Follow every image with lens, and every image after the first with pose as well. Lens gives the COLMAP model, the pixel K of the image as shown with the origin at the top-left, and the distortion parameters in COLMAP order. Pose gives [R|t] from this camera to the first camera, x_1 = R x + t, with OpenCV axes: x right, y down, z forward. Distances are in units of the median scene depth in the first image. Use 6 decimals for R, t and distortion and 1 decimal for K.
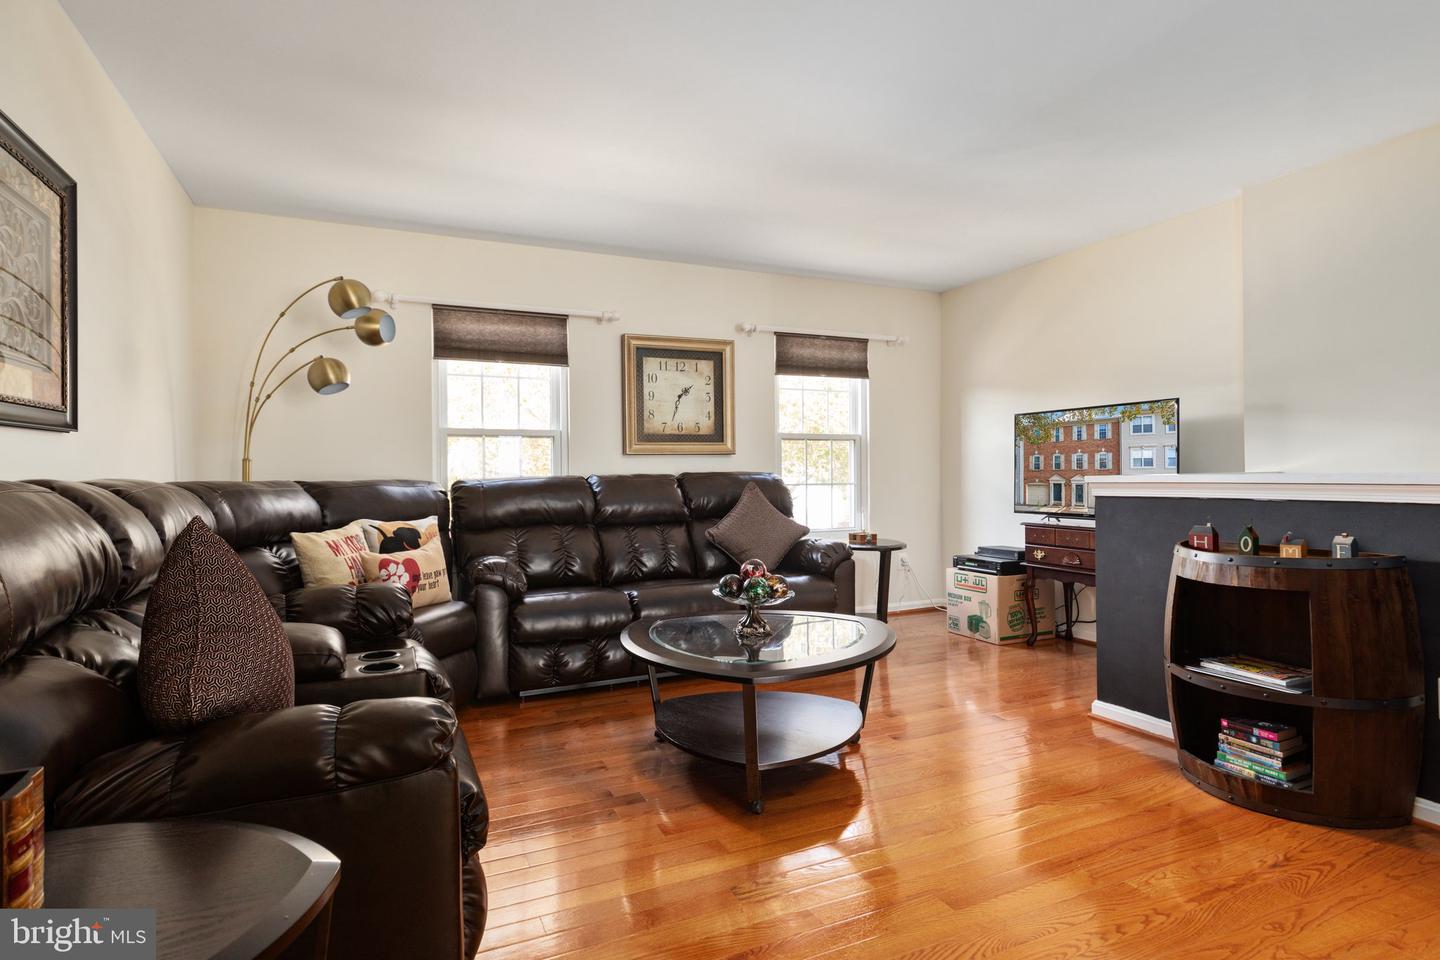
lens RADIAL K [[755.1, 0, 720.7], [0, 755.1, 482.1], [0, 0, 1]] dist [-0.003766, -0.000534]
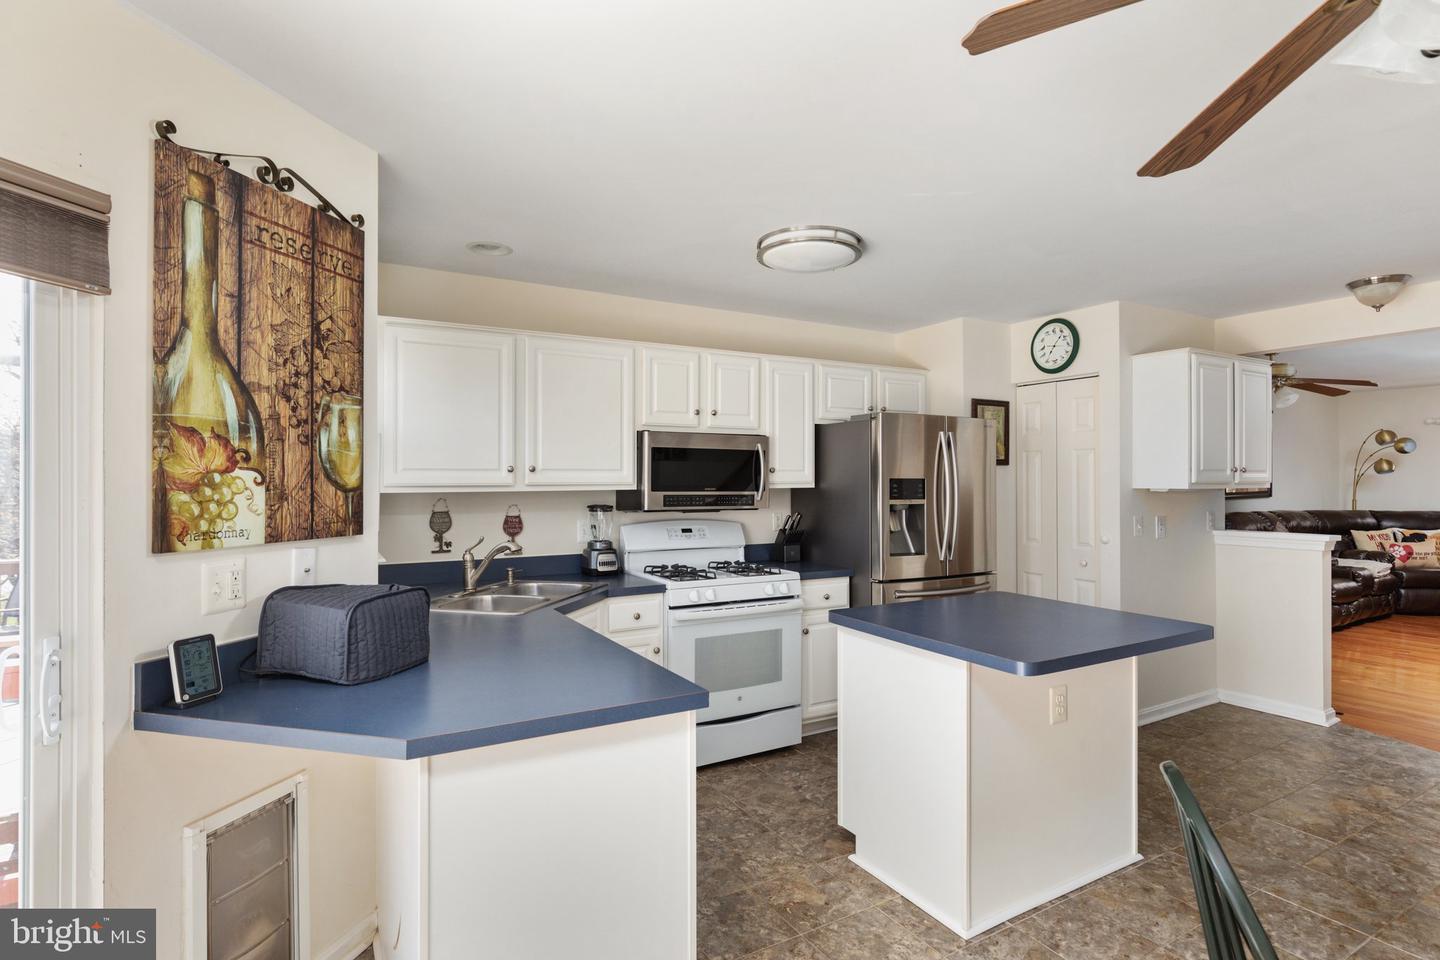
lens RADIAL K [[752.6, 0, 717.2], [0, 752.6, 476.3], [0, 0, 1]] dist [0.001364, 0.000290]
pose [[0.122227, 0.008851, -0.992463, 1.289462], [-0.009580, 0.999924, 0.007738, -0.088138], [0.992456, 0.008562, 0.122302, -1.123648]]
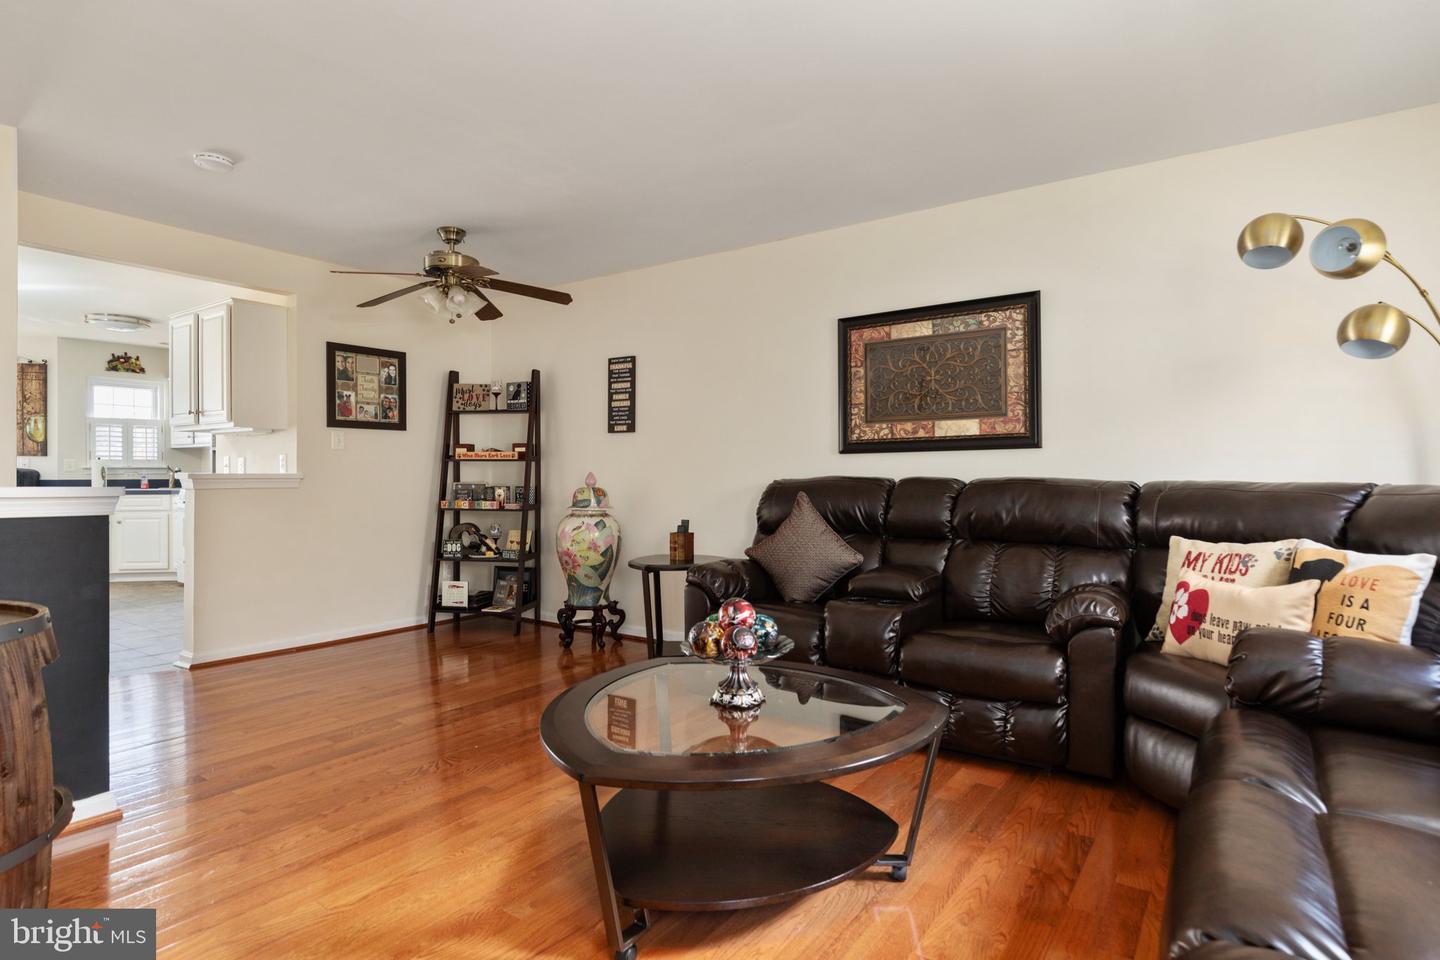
lens RADIAL K [[761.4, 0, 726.0], [0, 761.4, 470.3], [0, 0, 1]] dist [0.000681, 0.000098]
pose [[-0.855841, 0.010638, -0.517130, 0.283374], [0.004812, 0.999909, 0.012605, -0.021451], [0.517217, 0.008299, -0.855814, 1.055181]]
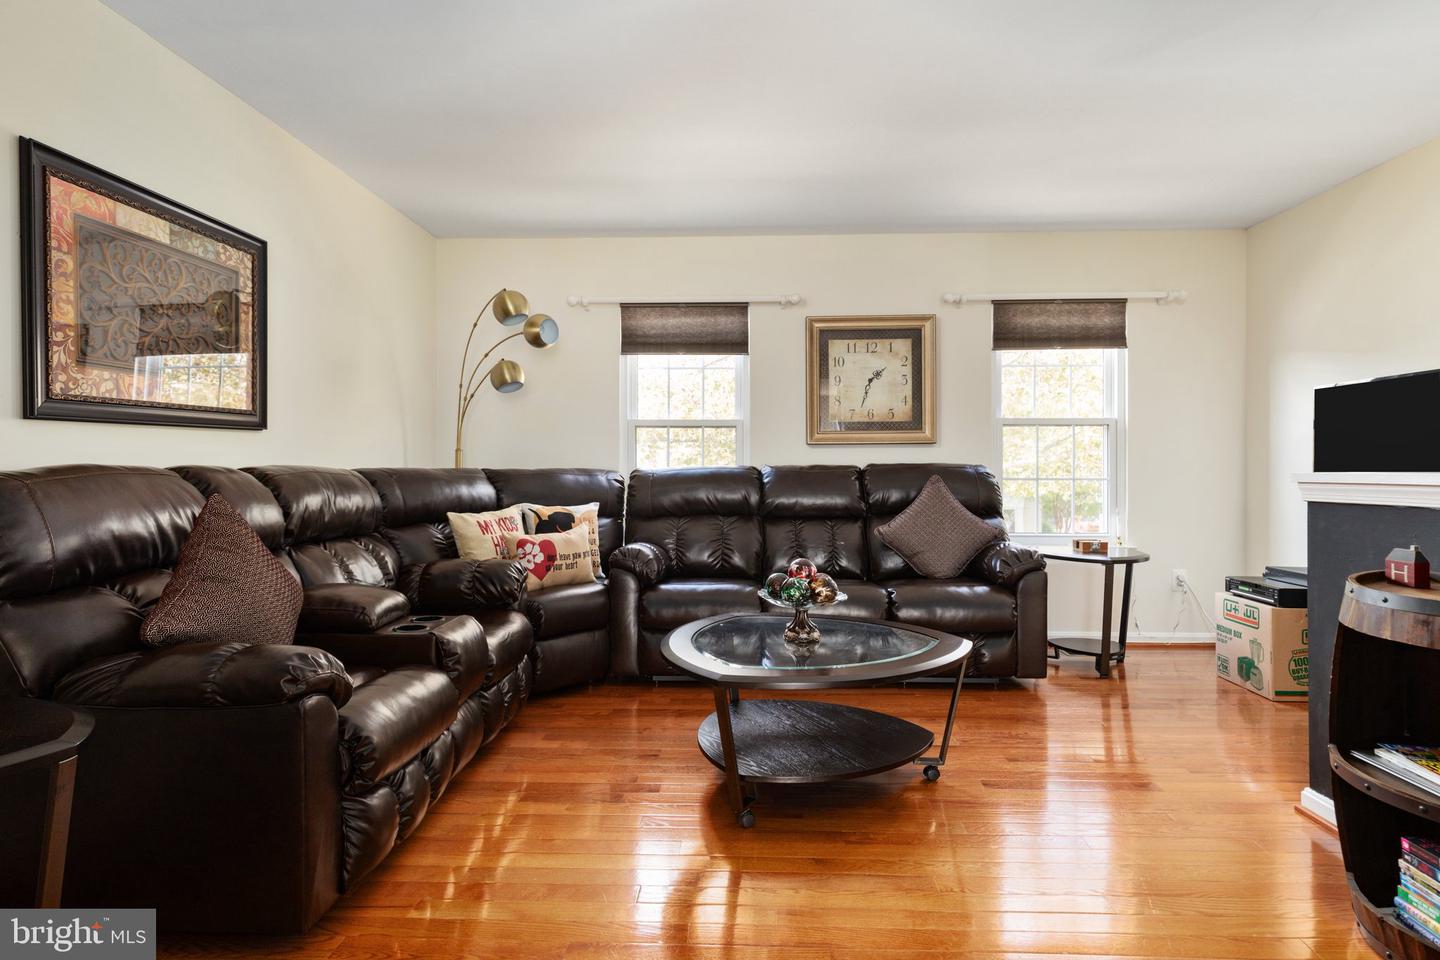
lens RADIAL K [[816.5, 0, 725.2], [0, 816.5, 474.1], [0, 0, 1]] dist [0.002520, 0.000379]
pose [[0.889249, 0.013127, -0.457234, 0.272340], [-0.012665, 0.999911, 0.004075, -0.002418], [0.457248, 0.002167, 0.889337, 0.046385]]
